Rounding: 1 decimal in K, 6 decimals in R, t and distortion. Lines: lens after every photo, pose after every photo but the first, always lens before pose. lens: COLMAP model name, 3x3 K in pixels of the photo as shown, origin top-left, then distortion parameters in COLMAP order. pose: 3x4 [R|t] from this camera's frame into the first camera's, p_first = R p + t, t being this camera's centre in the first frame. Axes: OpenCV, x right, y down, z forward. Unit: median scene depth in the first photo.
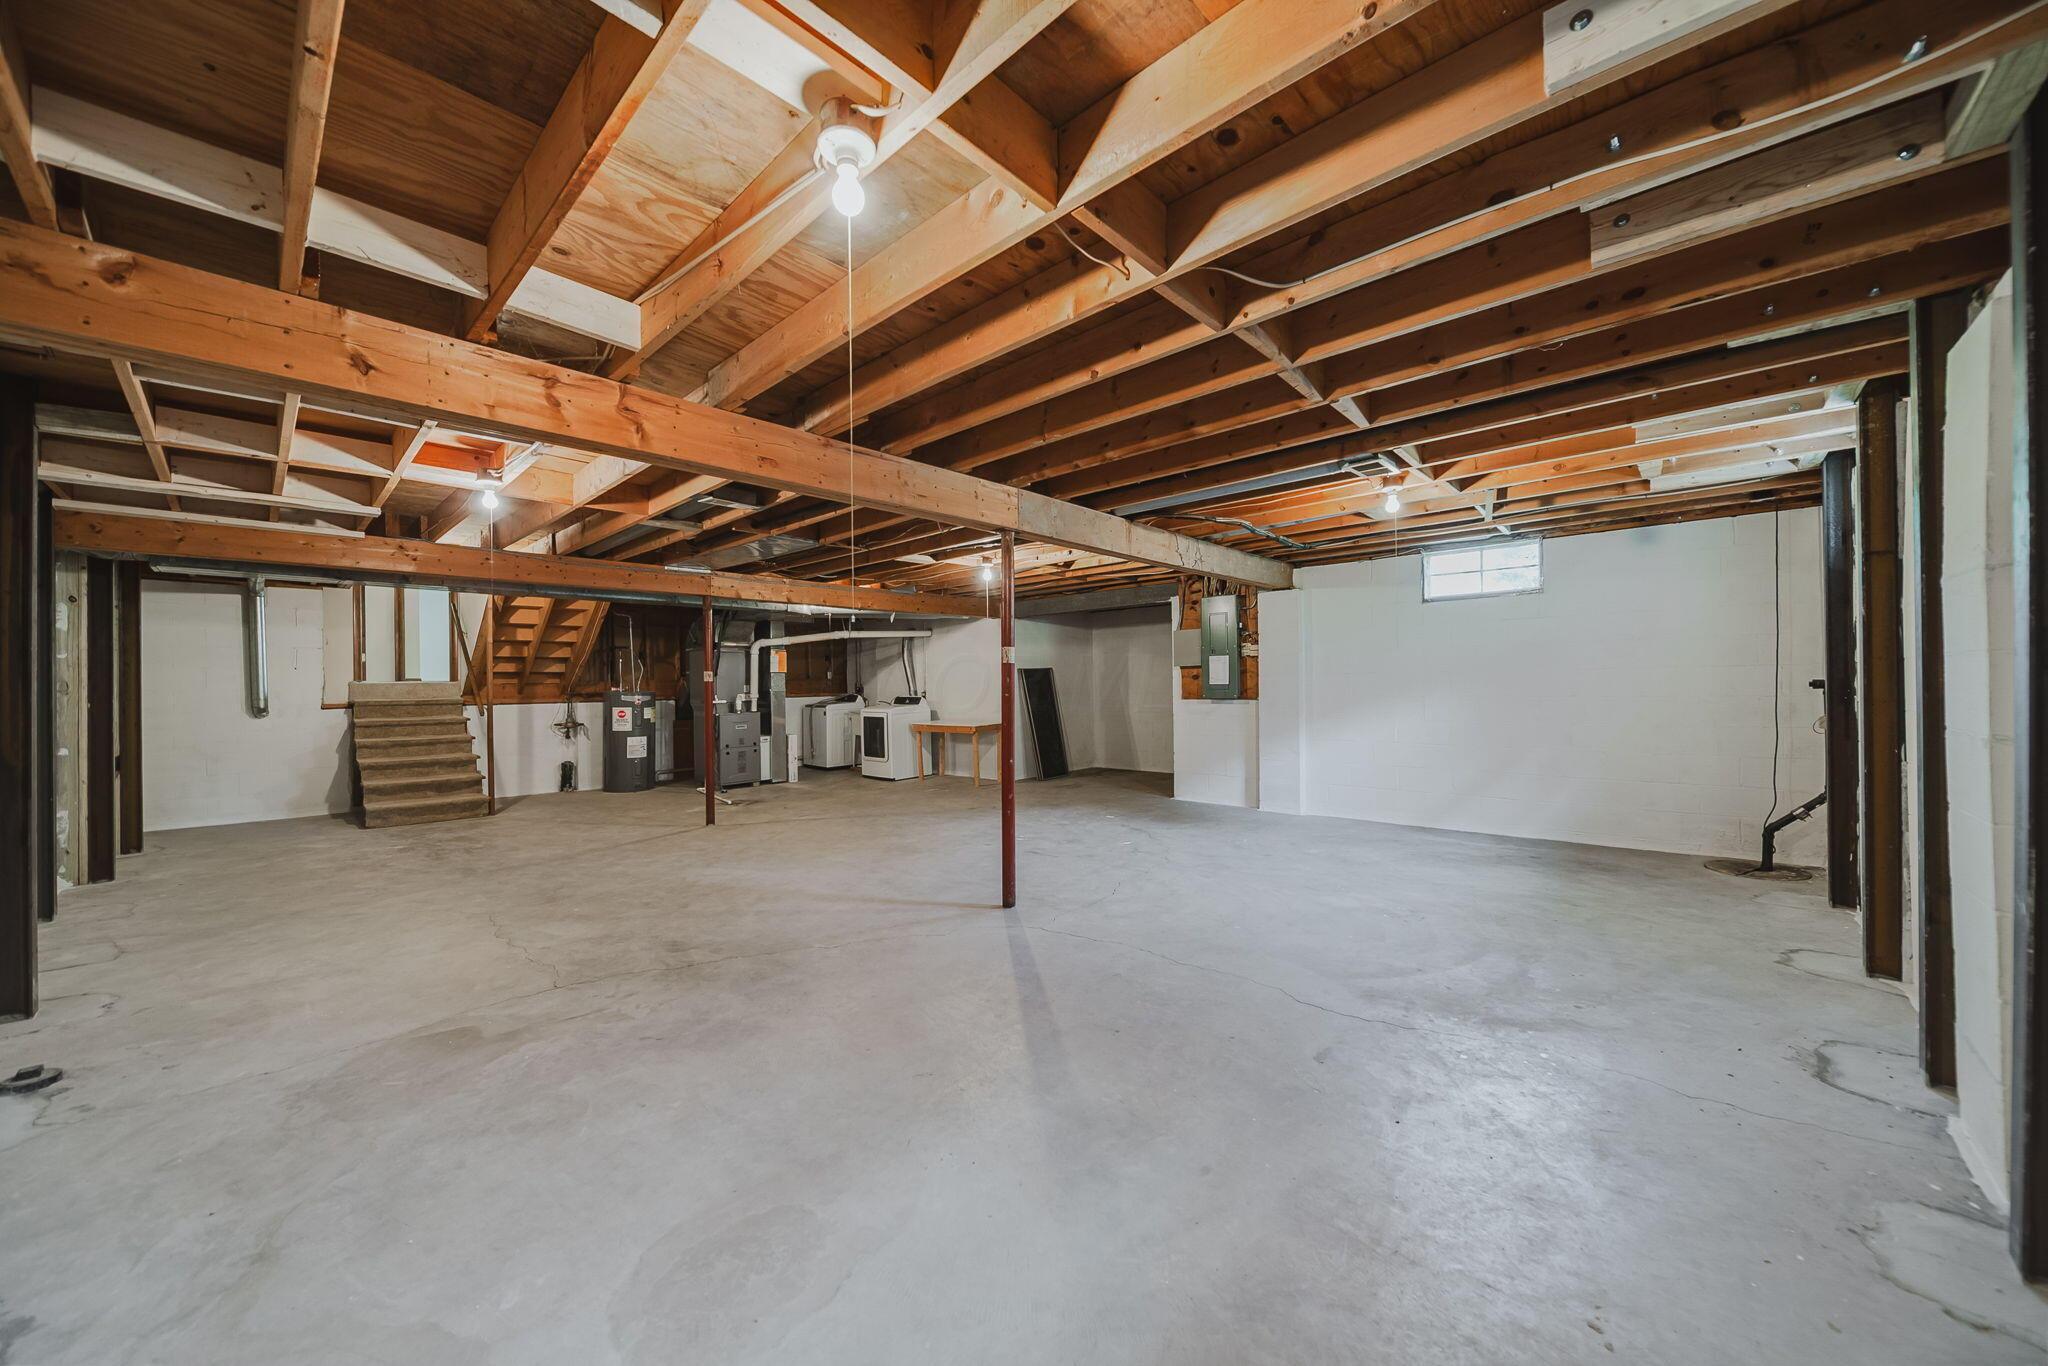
lens RADIAL K [[727.0, 0, 1024.0], [0, 727.0, 683.0], [0, 0, 1]] dist [-0.003674, -0.000567]
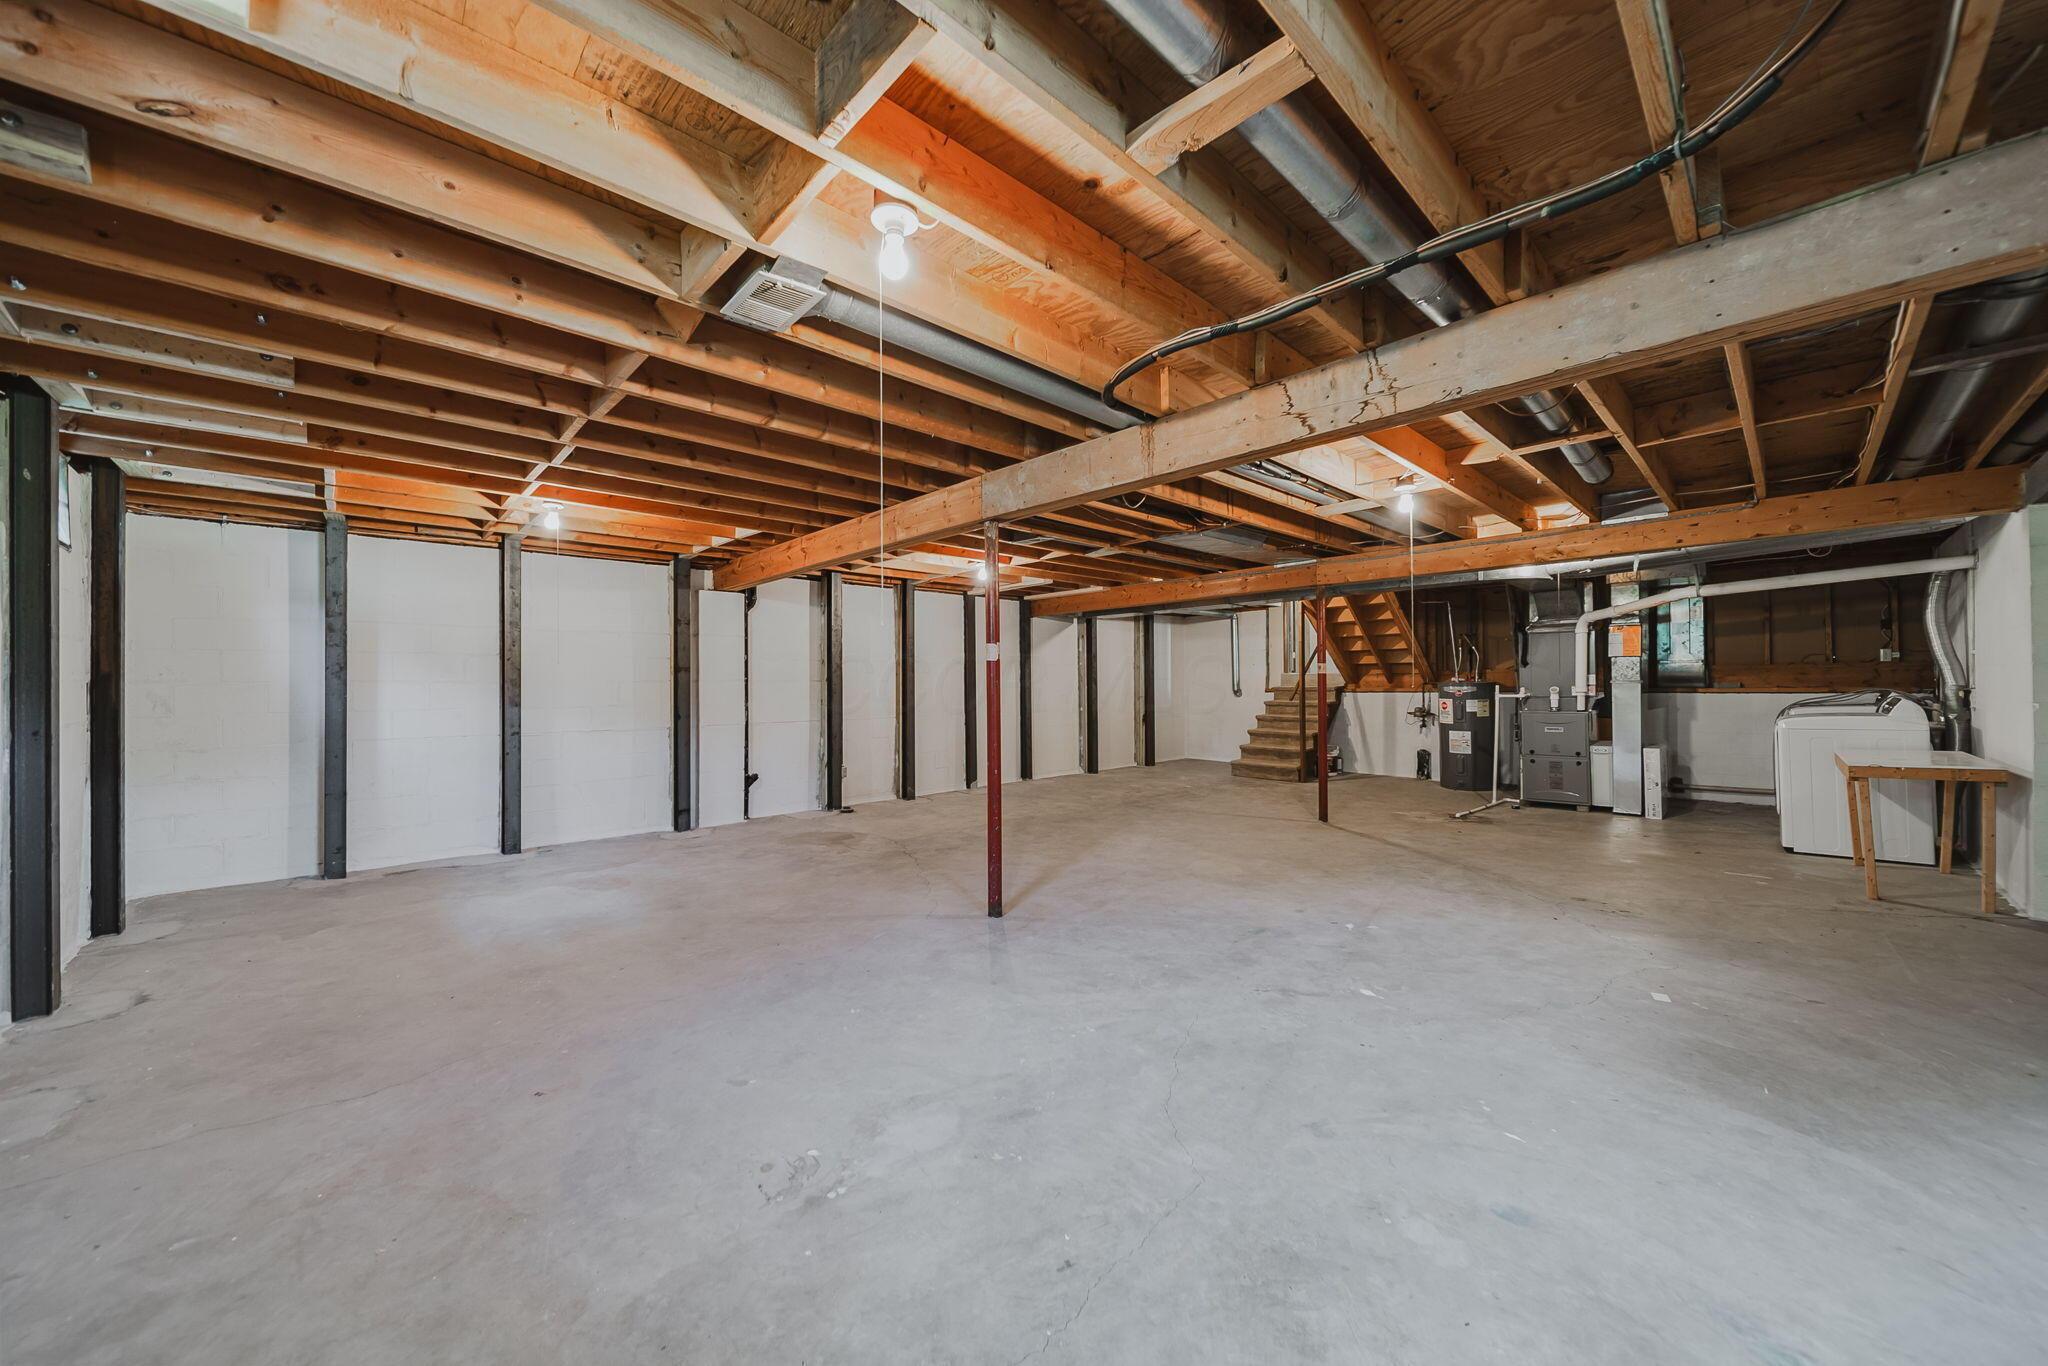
lens RADIAL K [[727.0, 0, 1024.0], [0, 727.0, 683.0], [0, 0, 1]] dist [-0.003674, -0.000567]
pose [[-0.070285, 0.011802, -0.997457, 0.419699], [0.011472, 0.999873, 0.011022, -0.003306], [0.997461, -0.010668, -0.070411, 0.505365]]
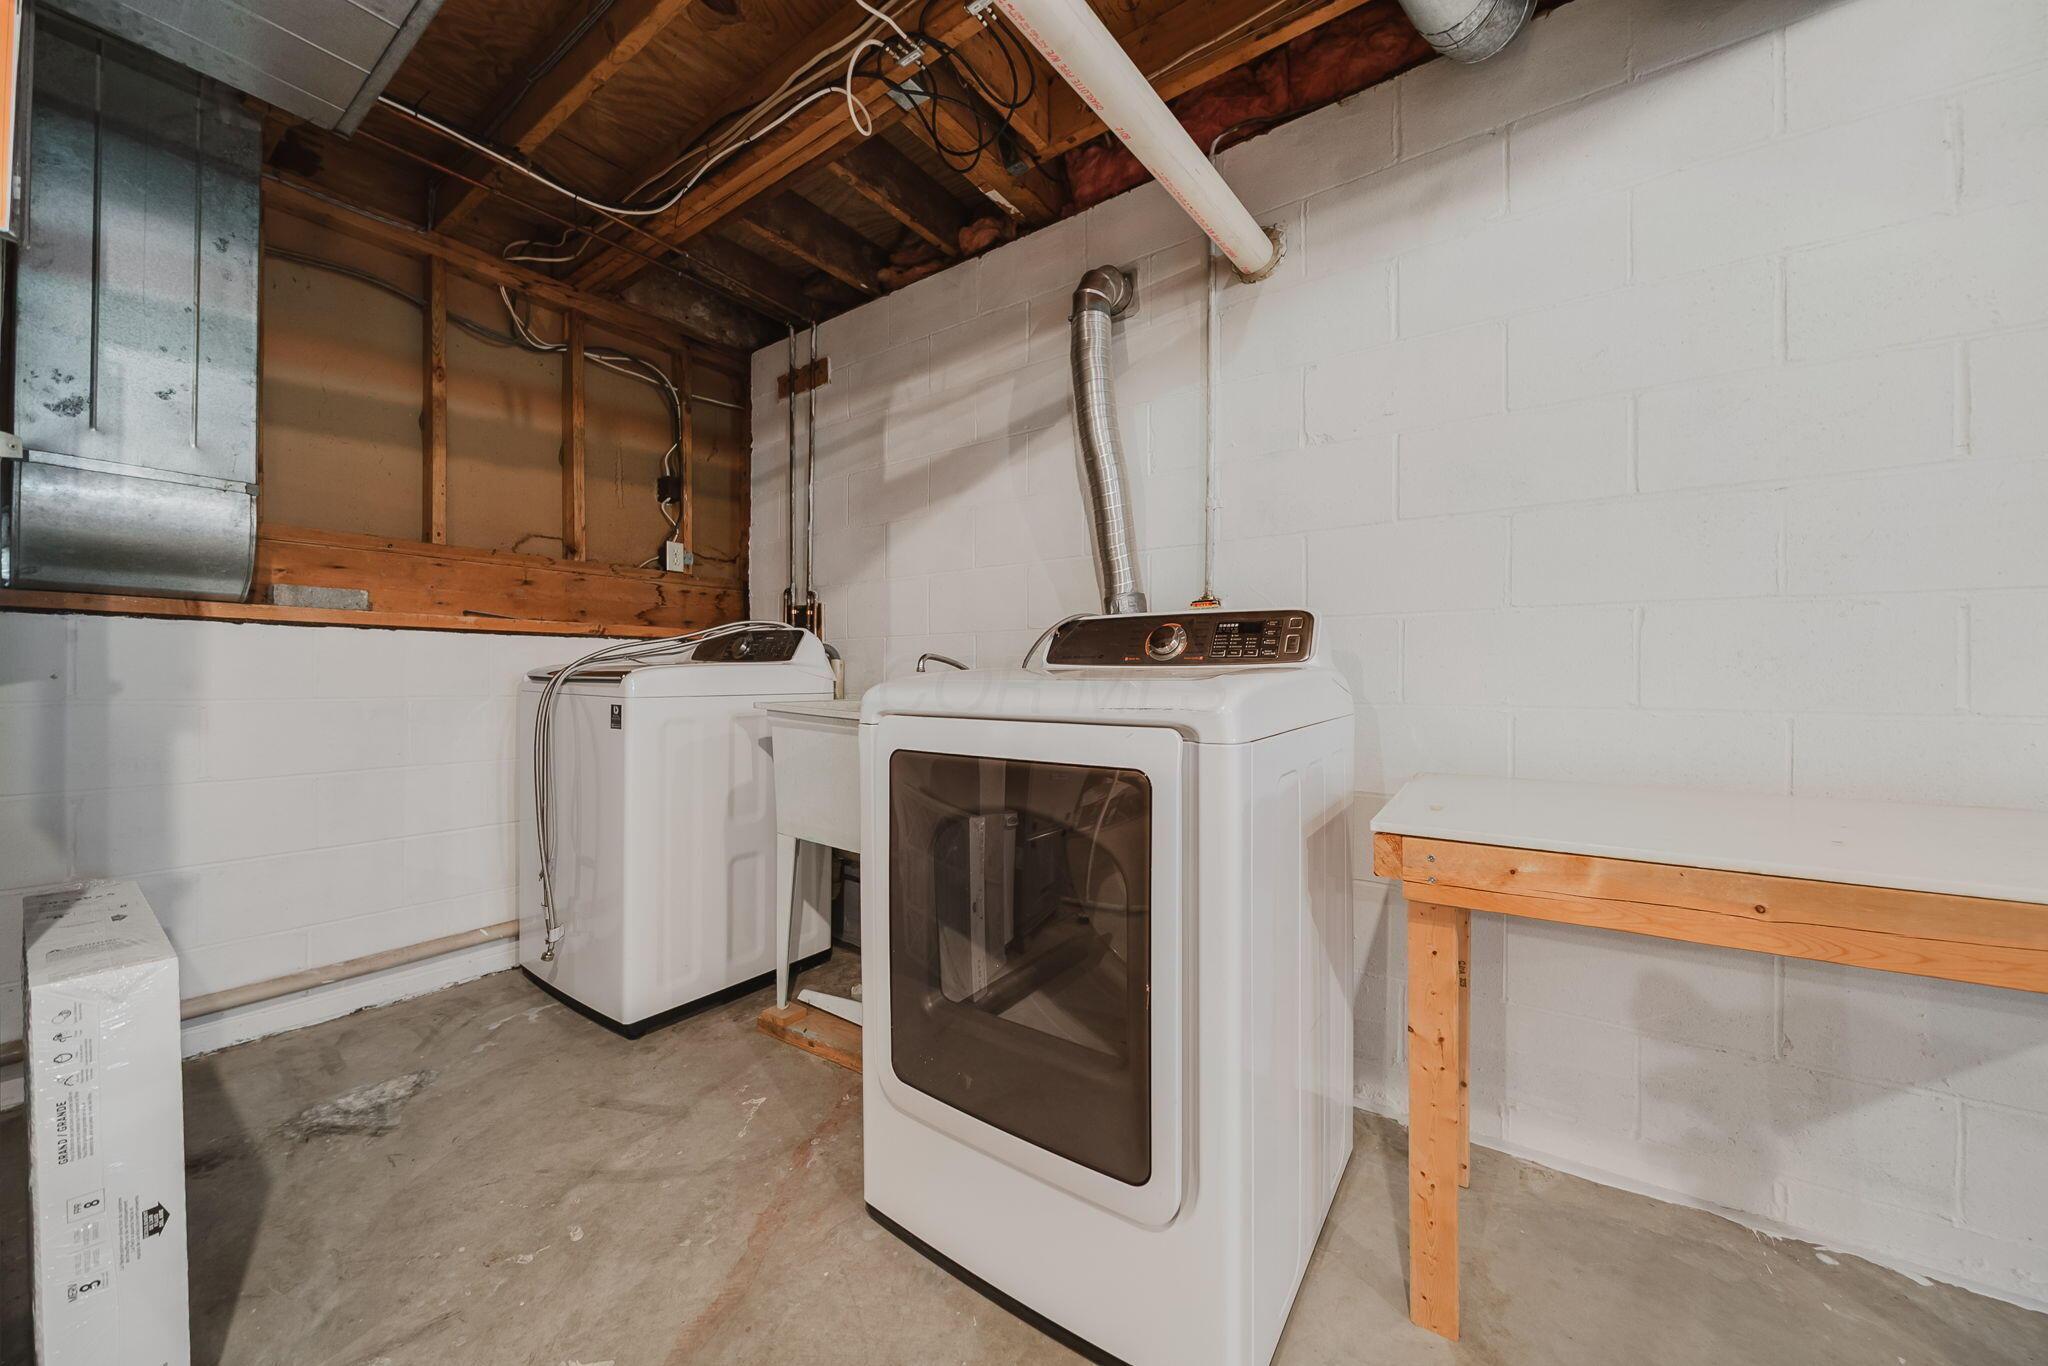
lens RADIAL K [[727.0, 0, 1024.0], [0, 727.0, 683.0], [0, 0, 1]] dist [-0.003674, -0.000567]
pose [[0.991199, 0.012615, 0.131776, -0.238574], [-0.013310, 0.999902, 0.004390, 0.037389], [-0.131707, -0.006106, 0.991270, 0.970053]]
